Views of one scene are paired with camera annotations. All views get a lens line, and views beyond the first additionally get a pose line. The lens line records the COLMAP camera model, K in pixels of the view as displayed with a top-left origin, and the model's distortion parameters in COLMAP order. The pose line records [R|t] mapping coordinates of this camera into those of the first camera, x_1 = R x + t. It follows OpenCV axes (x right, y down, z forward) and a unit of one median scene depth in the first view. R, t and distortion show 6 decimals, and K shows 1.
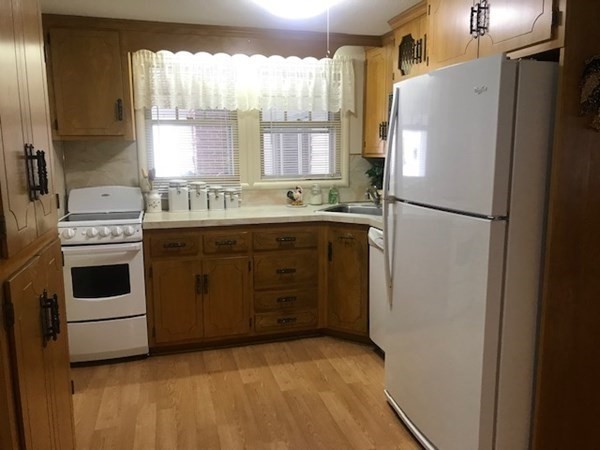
lens RADIAL K [[476.8, 0, 300.2], [0, 476.8, 217.4], [0, 0, 1]] dist [0.102338, -0.248357]
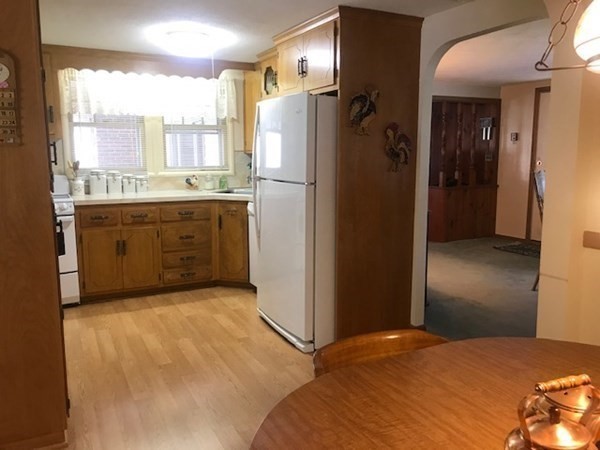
lens RADIAL K [[476.8, 0, 300.2], [0, 476.8, 217.4], [0, 0, 1]] dist [0.102338, -0.248357]
pose [[0.977775, -0.024570, 0.208214, 0.002766], [0.025136, 0.999684, -0.000074, 0.065326], [-0.208147, 0.005306, 0.978083, -0.378291]]
